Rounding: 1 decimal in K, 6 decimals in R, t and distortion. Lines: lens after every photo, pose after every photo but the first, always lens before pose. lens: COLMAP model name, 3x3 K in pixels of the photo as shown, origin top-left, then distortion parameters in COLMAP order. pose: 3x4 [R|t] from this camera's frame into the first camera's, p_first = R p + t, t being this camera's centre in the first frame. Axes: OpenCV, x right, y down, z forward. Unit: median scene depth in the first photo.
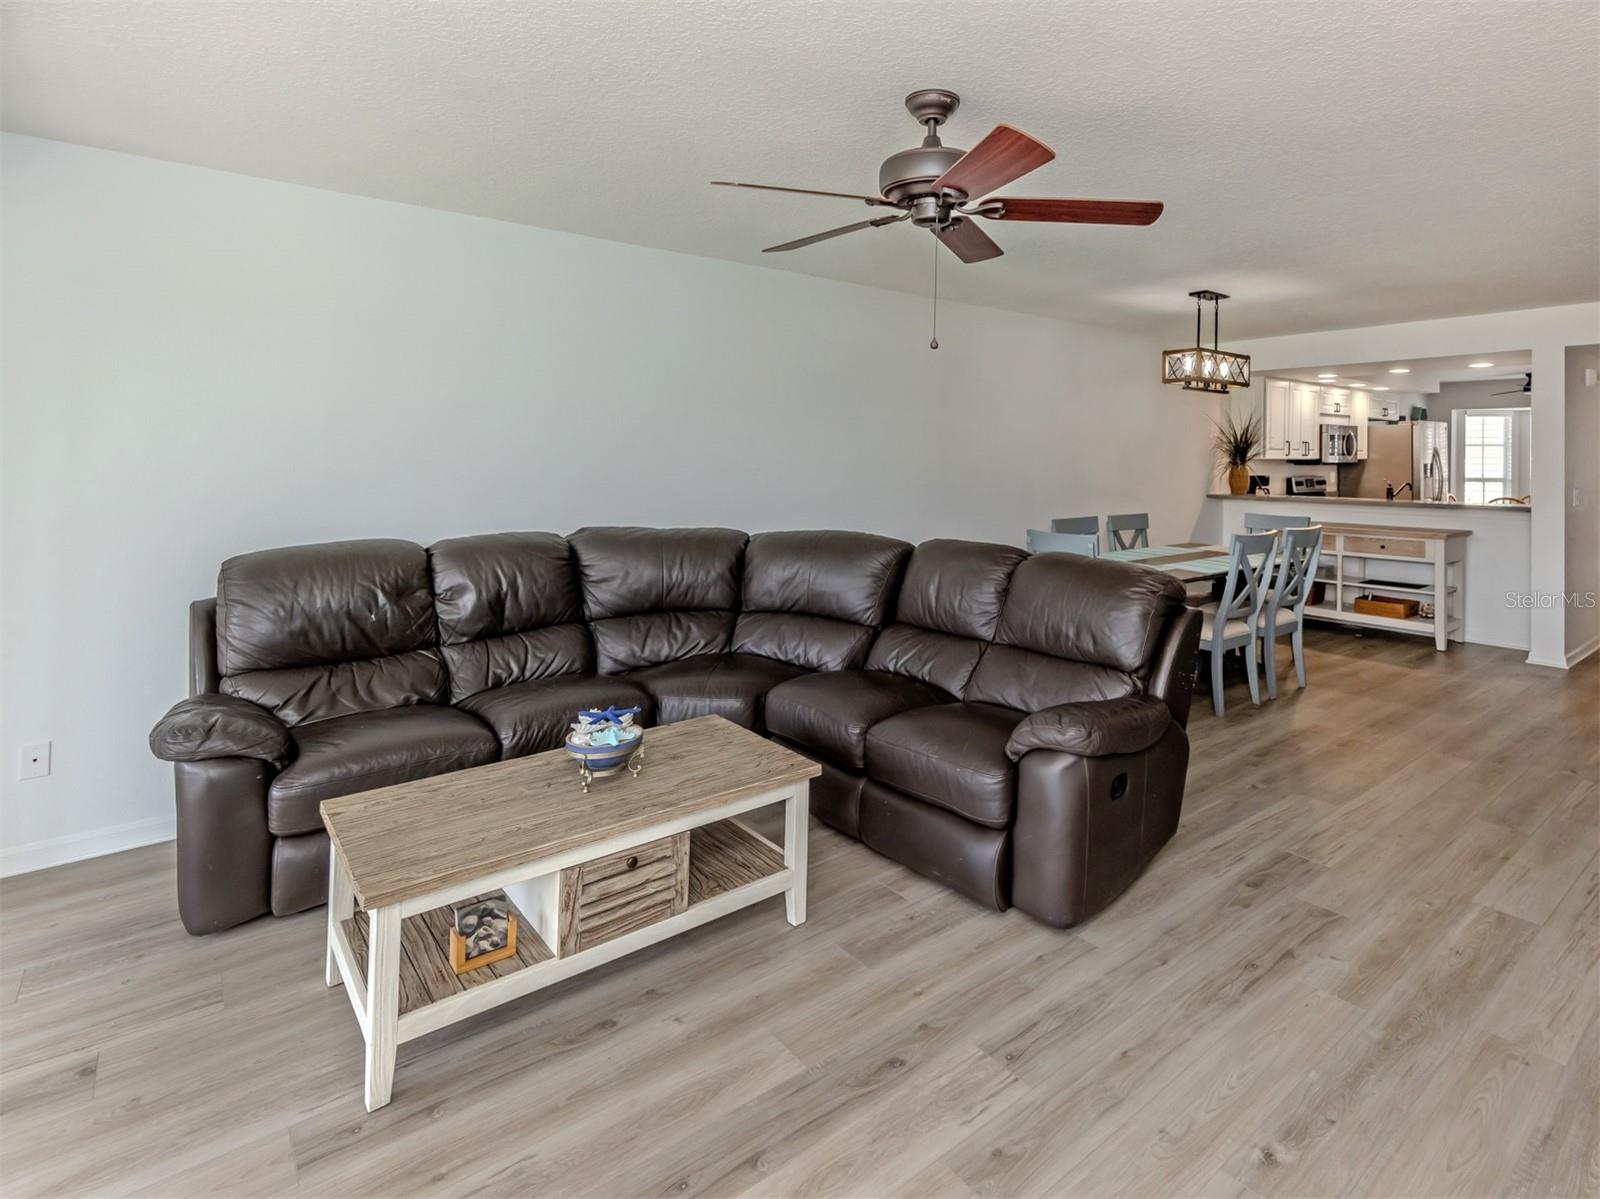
lens RADIAL K [[881.4, 0, 1050.2], [0, 881.4, 433.4], [0, 0, 1]] dist [0.001056, 0.000202]
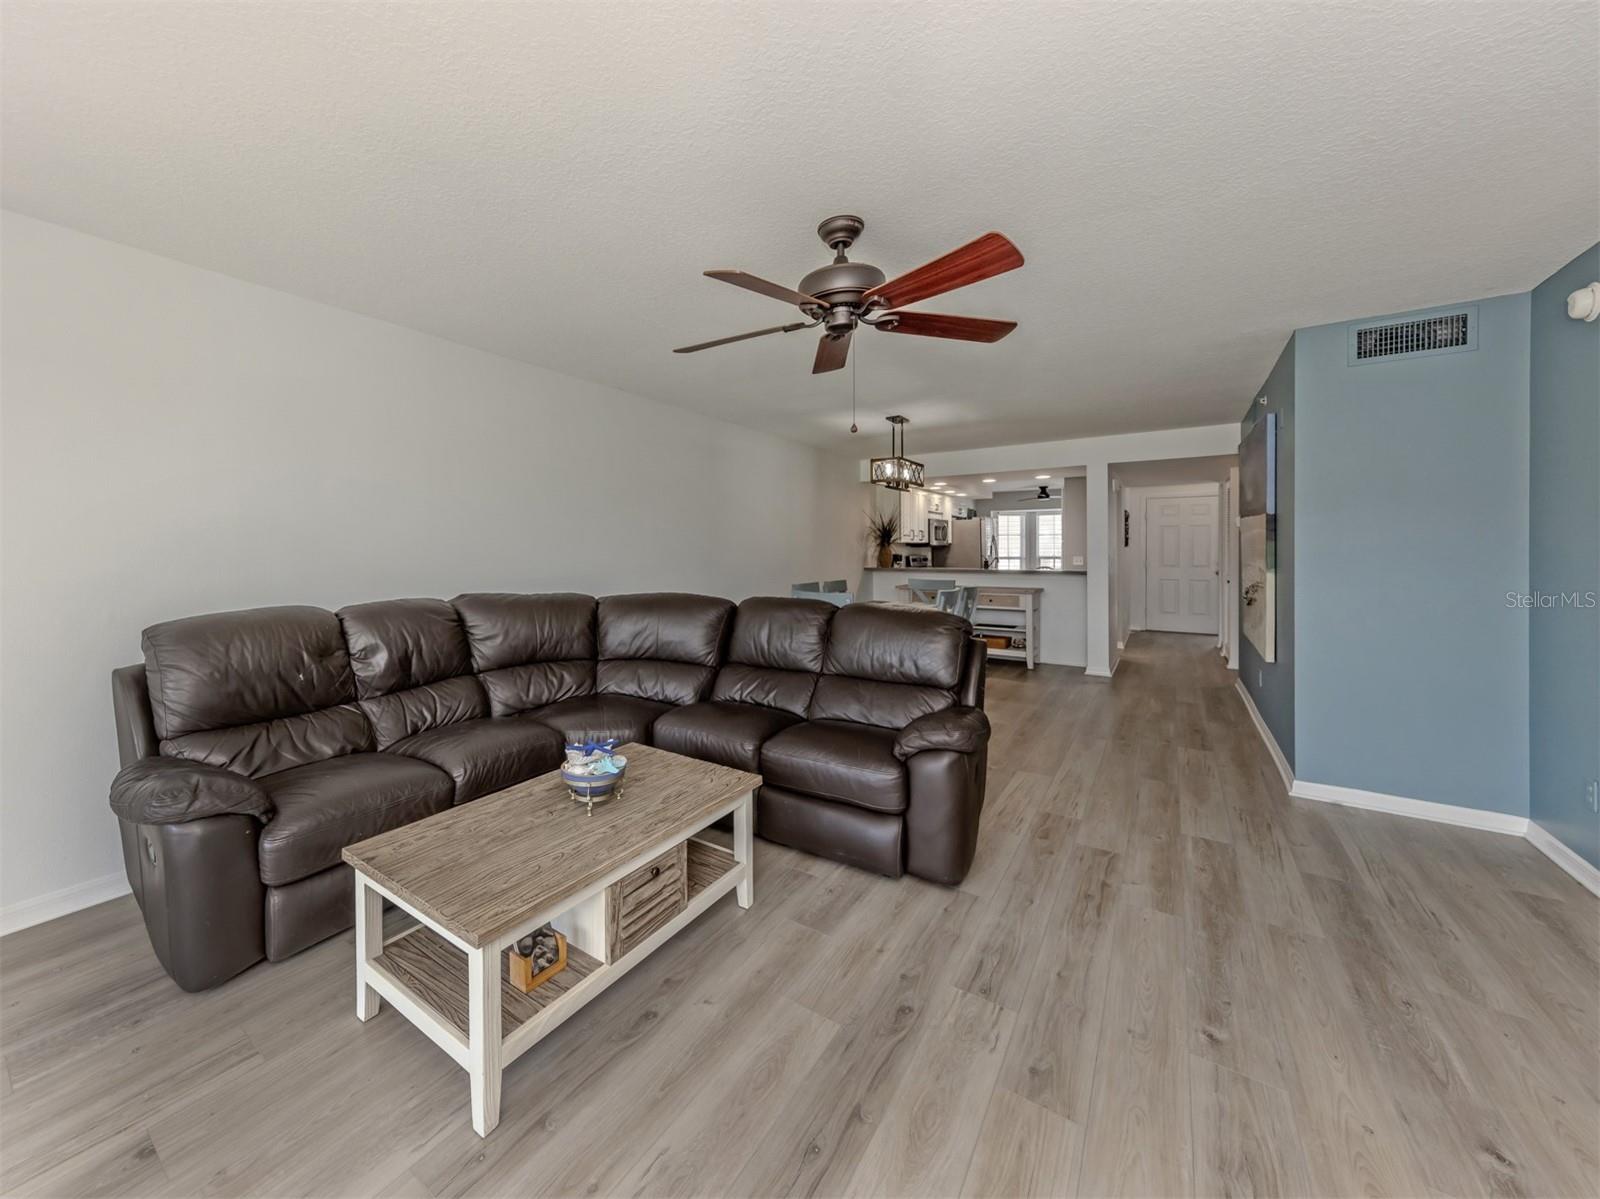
lens RADIAL K [[621.1, 0, 781.6], [0, 621.1, 556.7], [0, 0, 1]] dist [0.001782, 0.000225]
pose [[0.980682, -0.013112, 0.195170, -0.365243], [0.006345, 0.999358, 0.035261, 0.041528], [-0.195507, -0.033341, 0.980135, 0.154890]]
